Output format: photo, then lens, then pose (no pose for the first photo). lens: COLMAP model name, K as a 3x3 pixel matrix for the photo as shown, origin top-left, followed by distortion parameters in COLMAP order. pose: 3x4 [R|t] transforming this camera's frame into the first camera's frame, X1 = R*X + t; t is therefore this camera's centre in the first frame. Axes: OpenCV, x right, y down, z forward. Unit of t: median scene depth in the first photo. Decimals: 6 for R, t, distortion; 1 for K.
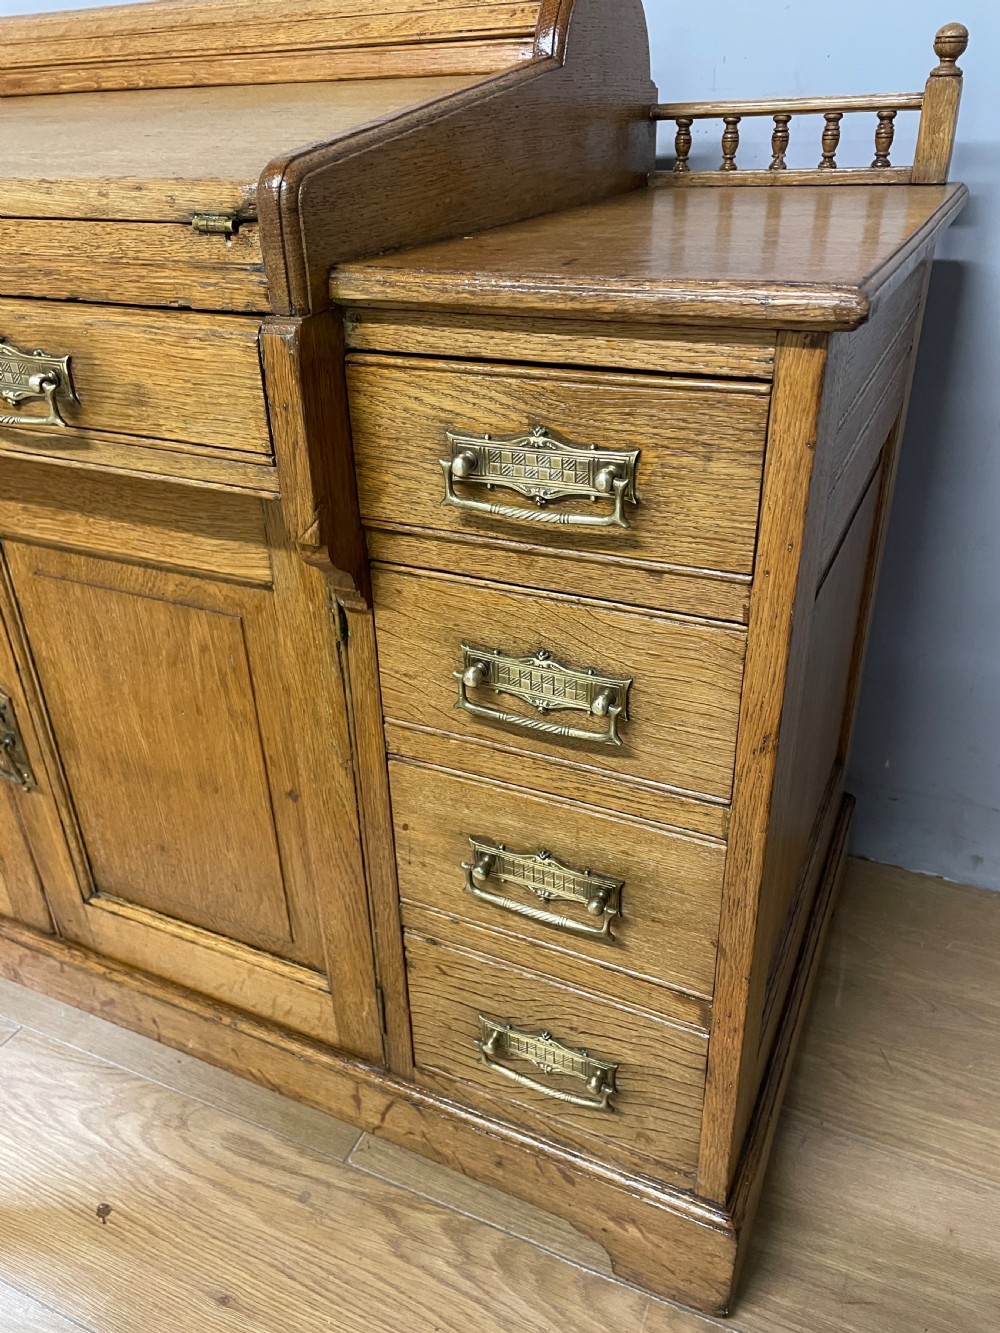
lens RADIAL K [[1008.0, 0, 492.3], [0, 1008.0, 652.4], [0, 0, 1]] dist [0.100661, -0.127743]
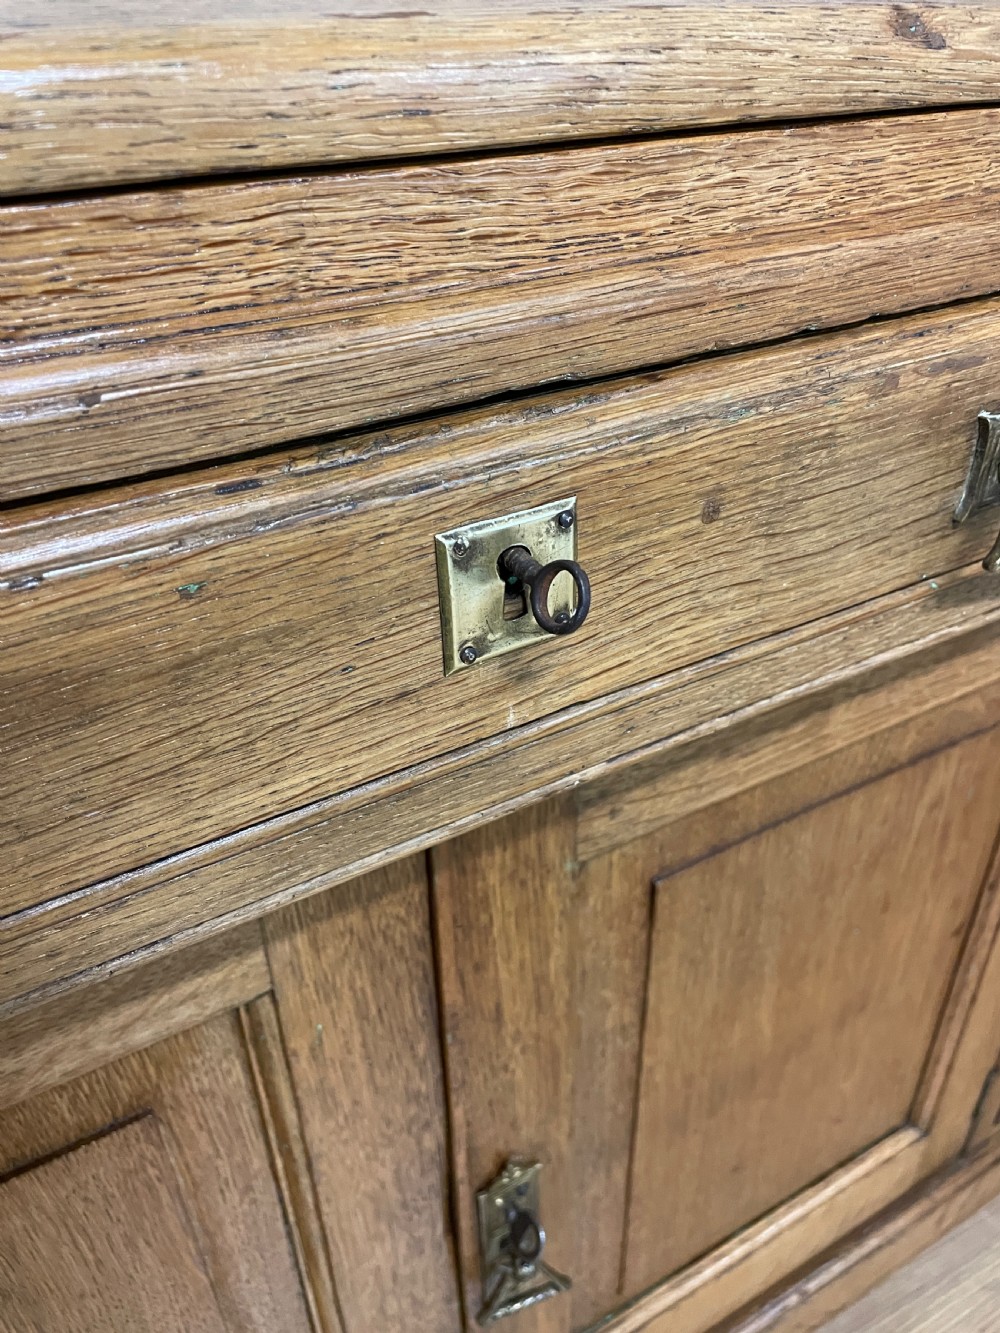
lens RADIAL K [[1008.0, 0, 492.3], [0, 1008.0, 652.4], [0, 0, 1]] dist [0.100661, -0.127743]
pose [[0.571688, -0.426529, 0.700889, -0.838335], [0.390333, 0.892776, 0.224923, -0.334198], [-0.721673, 0.144994, 0.676878, 0.754644]]
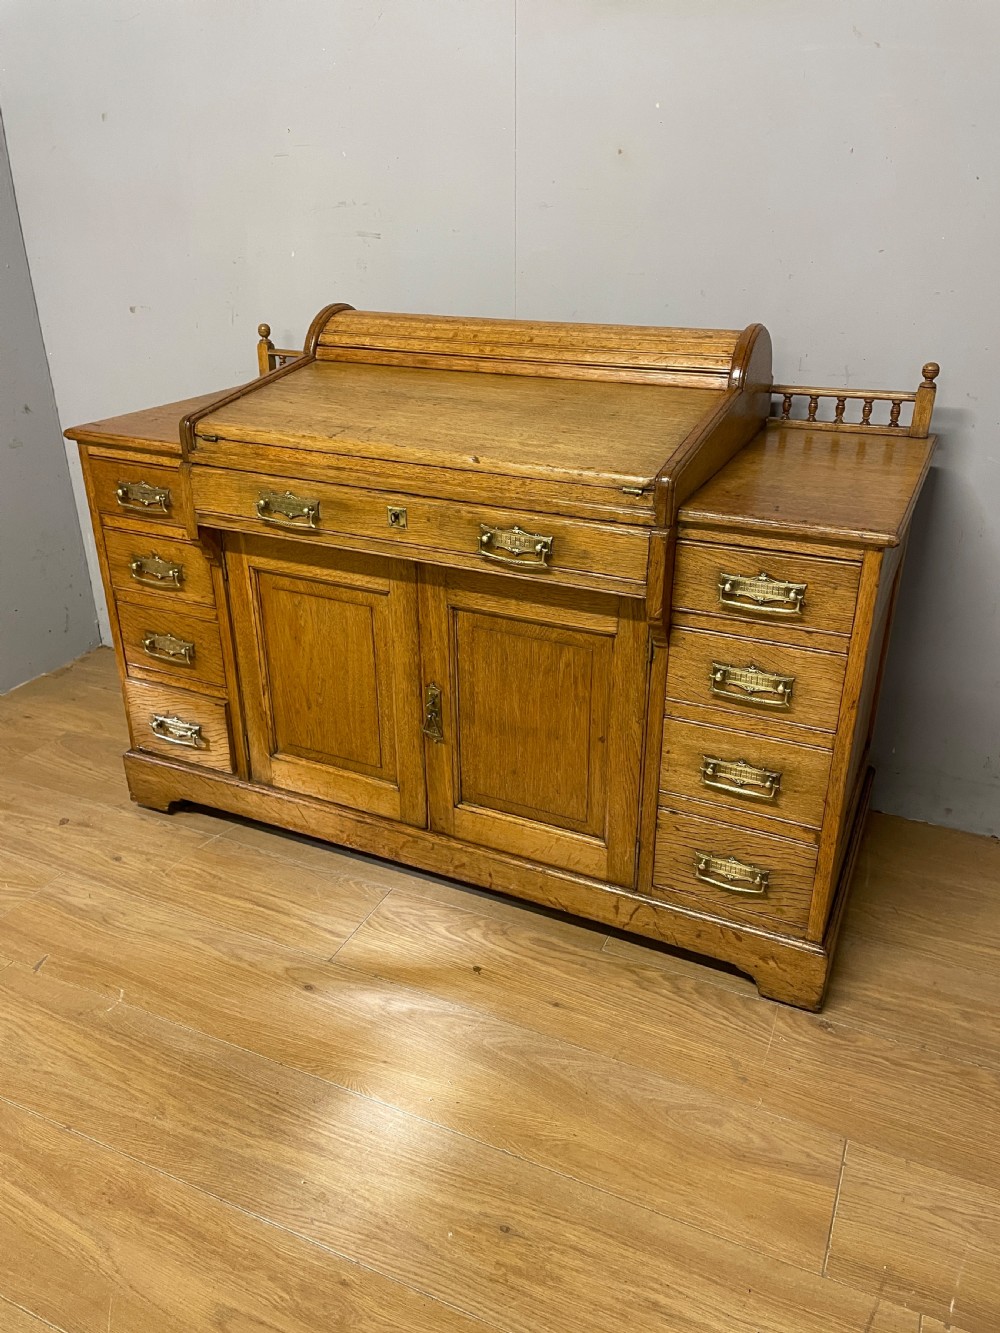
lens RADIAL K [[1008.0, 0, 492.3], [0, 1008.0, 652.4], [0, 0, 1]] dist [0.100661, -0.127743]
pose [[0.999755, 0.018976, 0.011353, -0.460202], [-0.018328, 0.998335, -0.054698, 0.085754], [-0.012372, 0.054477, 0.998438, -1.048560]]
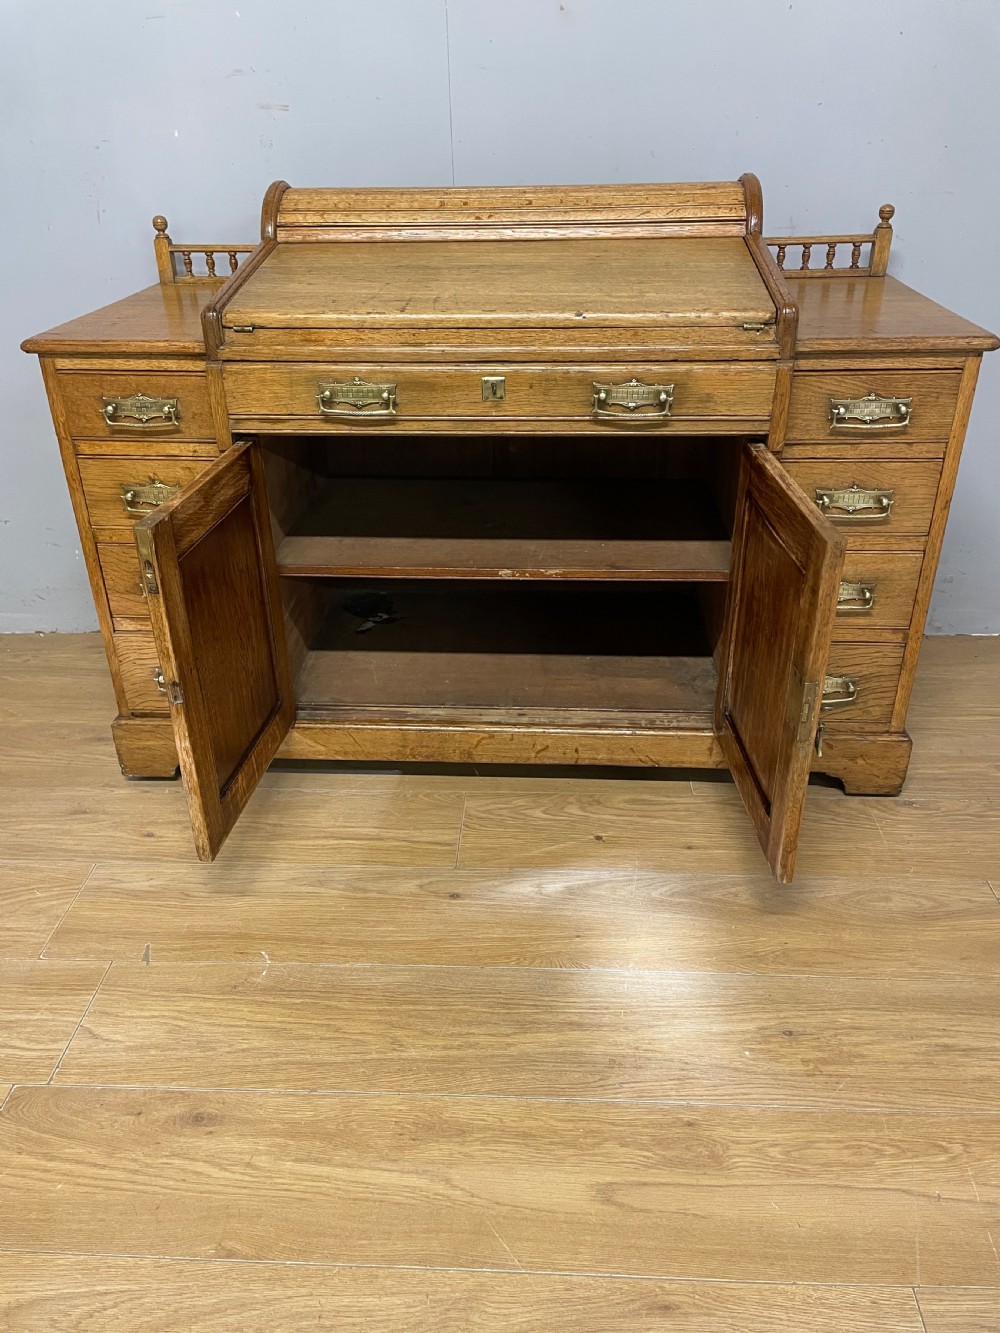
lens RADIAL K [[1005.1, 0, 490.6], [0, 1005.1, 654.7], [0, 0, 1]] dist [0.099404, -0.125663]
pose [[0.927471, -0.168096, 0.333979, -1.356838], [0.168716, 0.985284, 0.027377, 0.152610], [-0.333666, 0.030956, 0.942183, -0.837897]]
